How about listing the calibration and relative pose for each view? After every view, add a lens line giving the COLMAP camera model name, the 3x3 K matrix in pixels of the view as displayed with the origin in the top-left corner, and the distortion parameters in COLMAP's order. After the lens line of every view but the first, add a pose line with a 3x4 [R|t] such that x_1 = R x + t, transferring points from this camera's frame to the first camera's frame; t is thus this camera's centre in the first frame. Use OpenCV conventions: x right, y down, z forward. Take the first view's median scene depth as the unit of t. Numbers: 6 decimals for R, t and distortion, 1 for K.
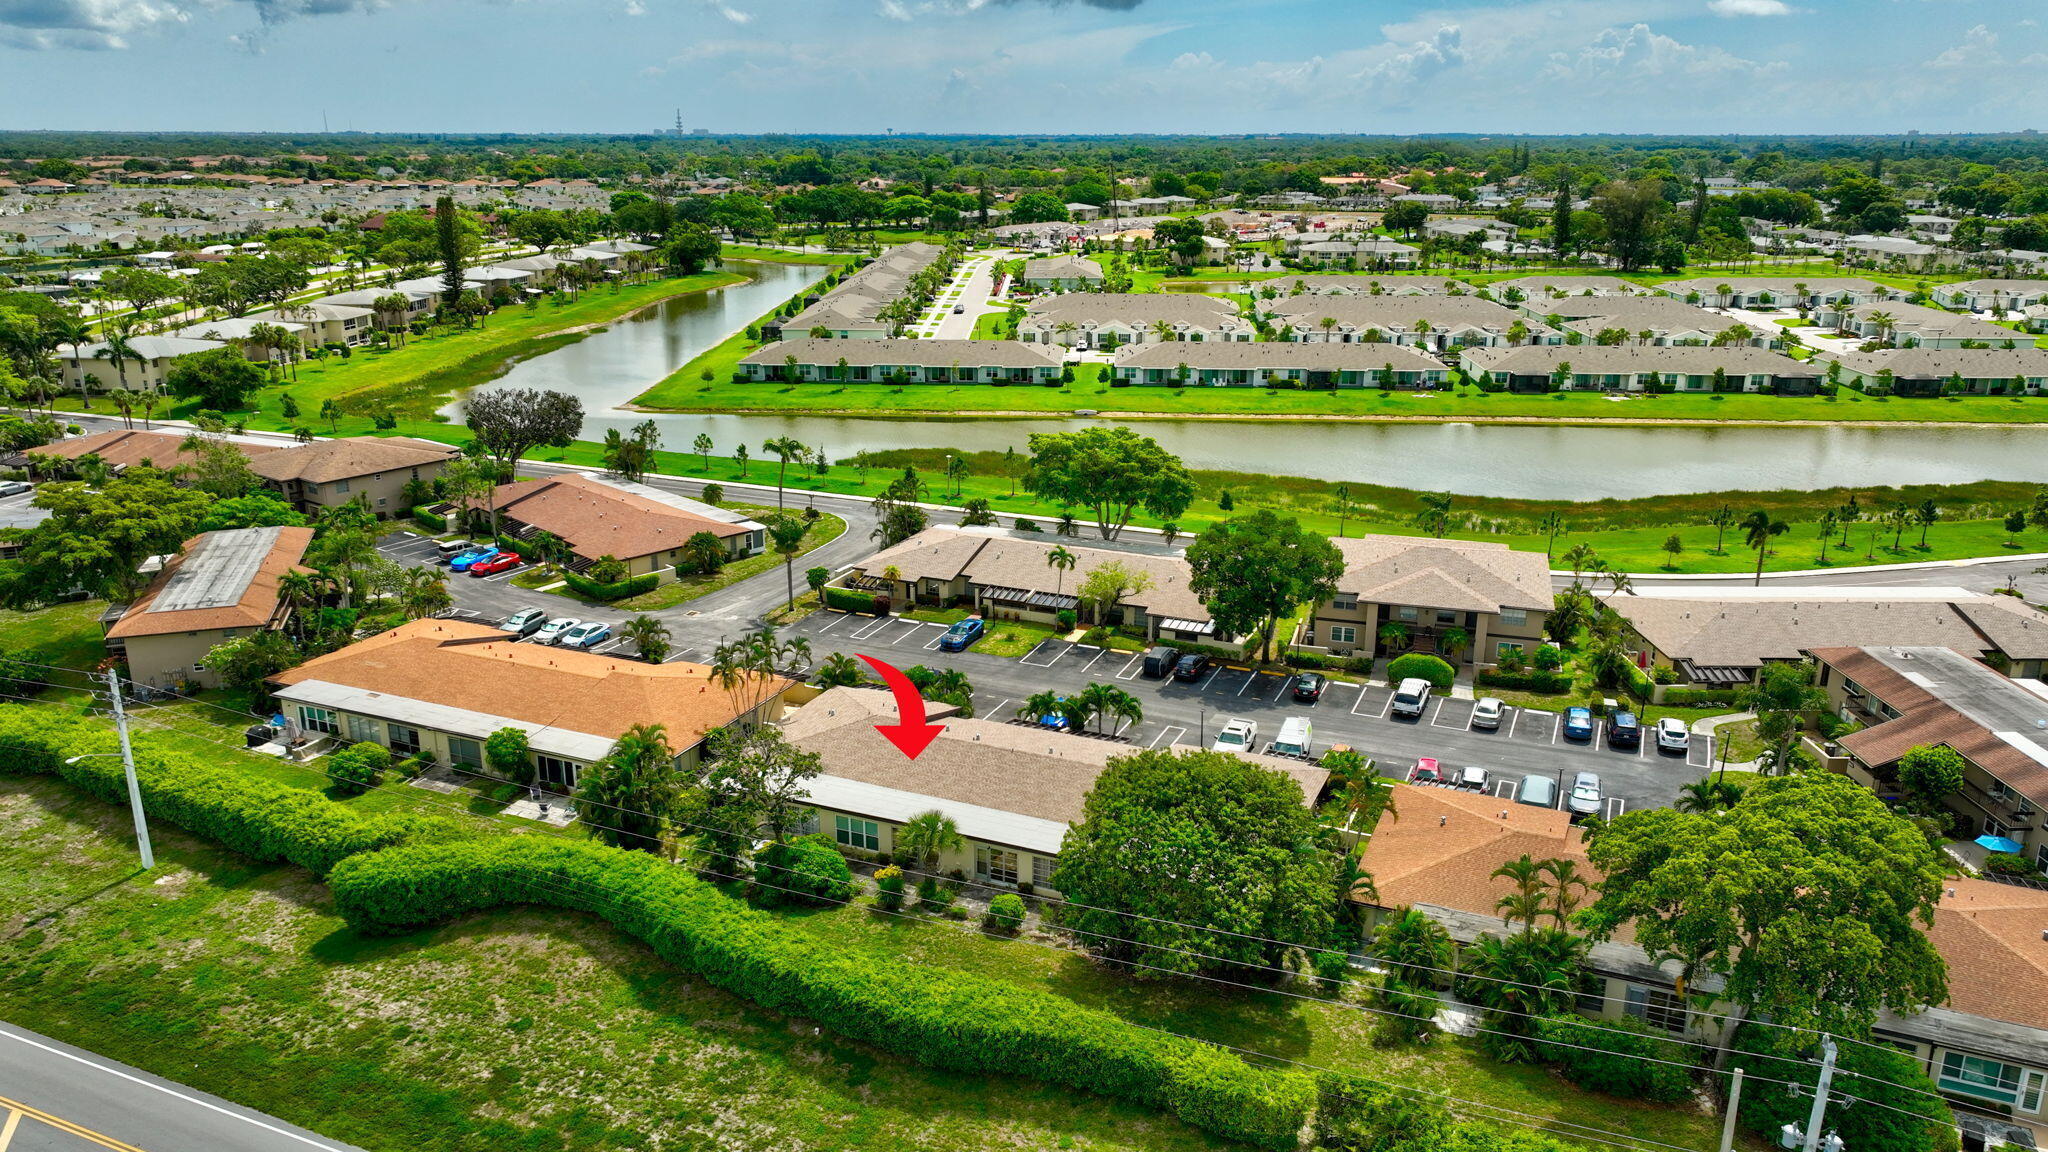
lens RADIAL K [[1453.4, 0, 1022.6], [0, 1453.4, 581.6], [0, 0, 1]] dist [0.003942, 0.014886]
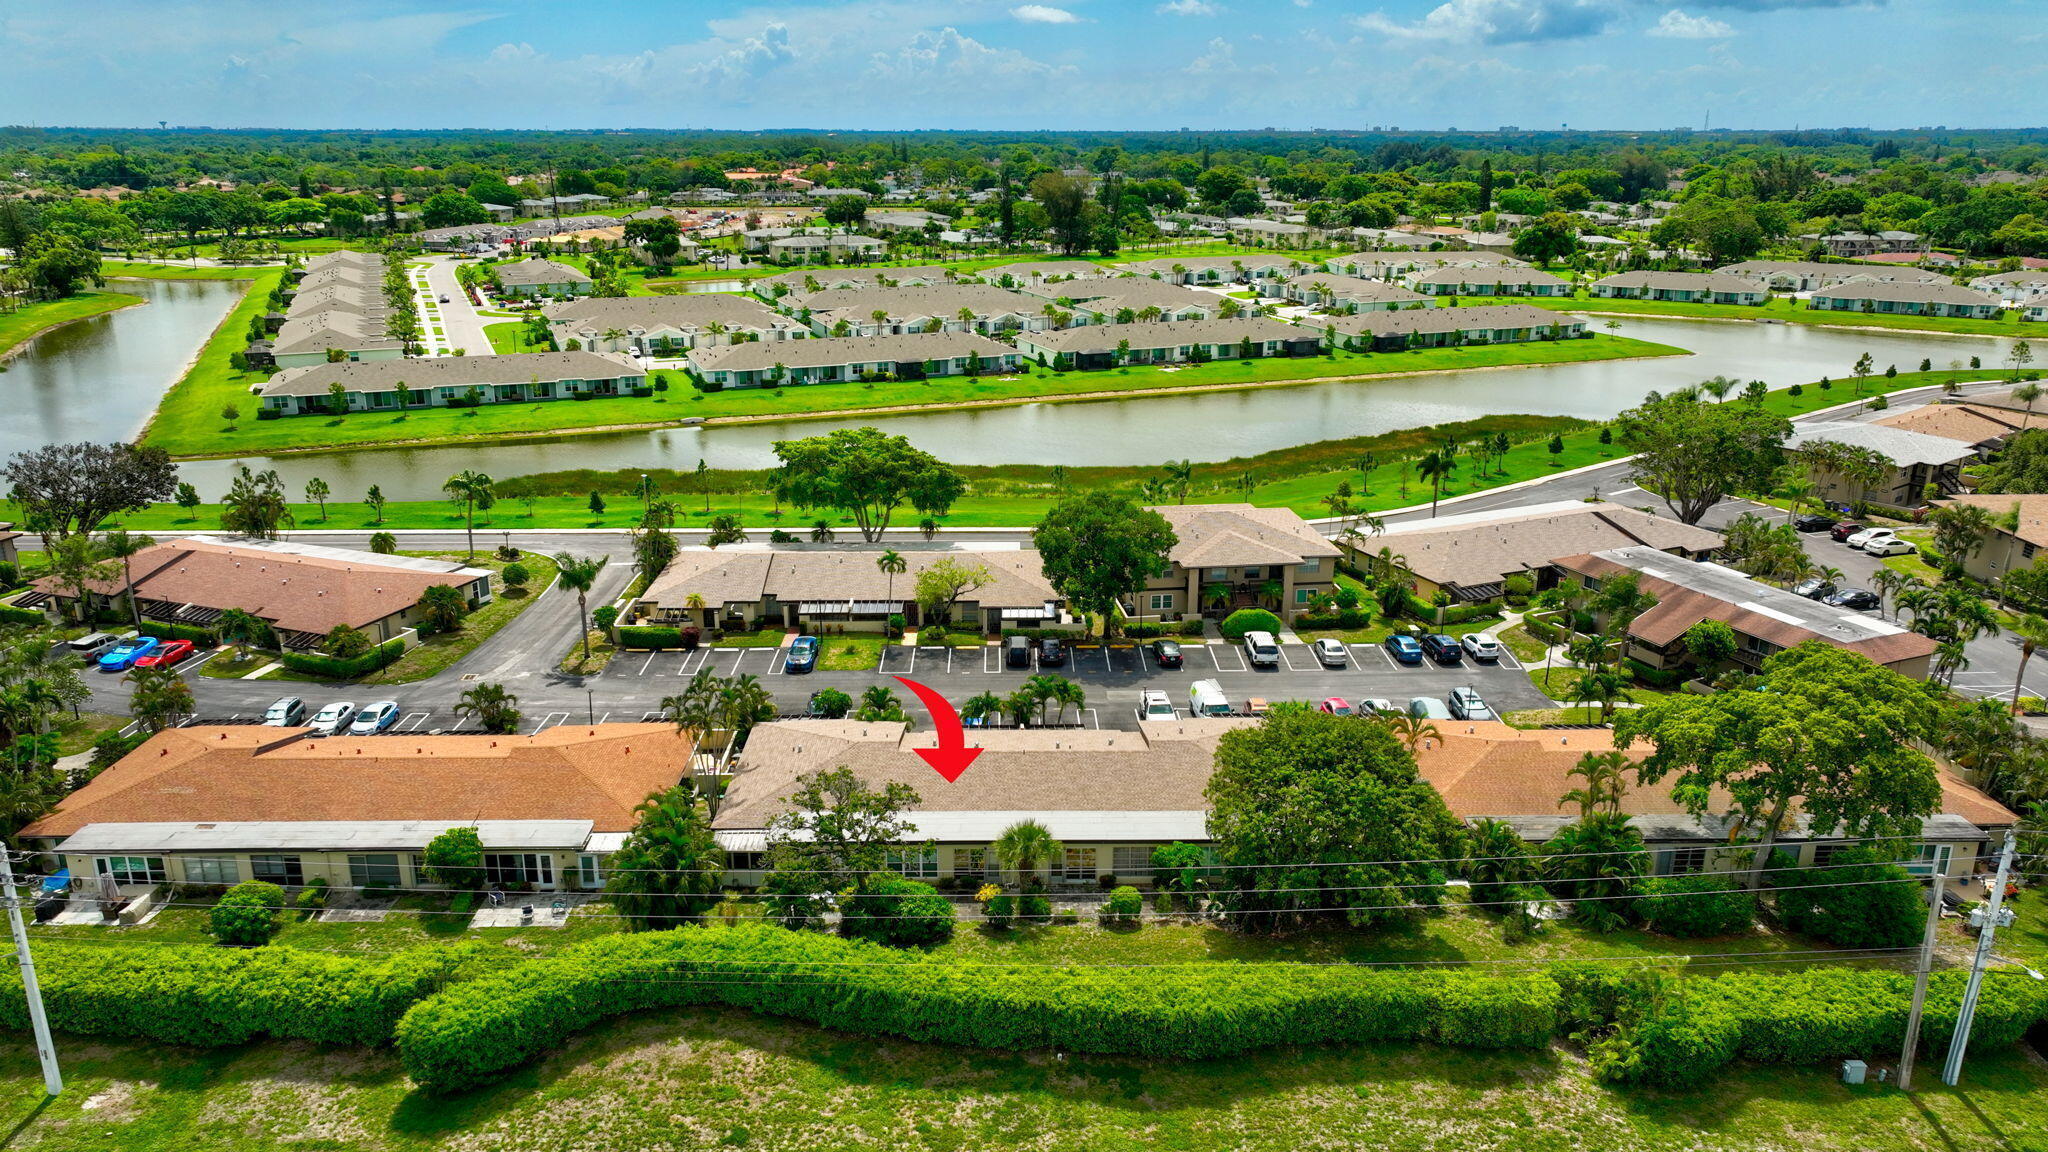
lens RADIAL K [[1453.4, 0, 1026.4], [0, 1453.4, 594.0], [0, 0, 1]] dist [0.003942, 0.014886]
pose [[0.909909, -0.127270, 0.394801, -0.264667], [0.123070, 0.991743, 0.036059, -0.018223], [-0.396131, 0.015778, 0.918059, 0.059708]]
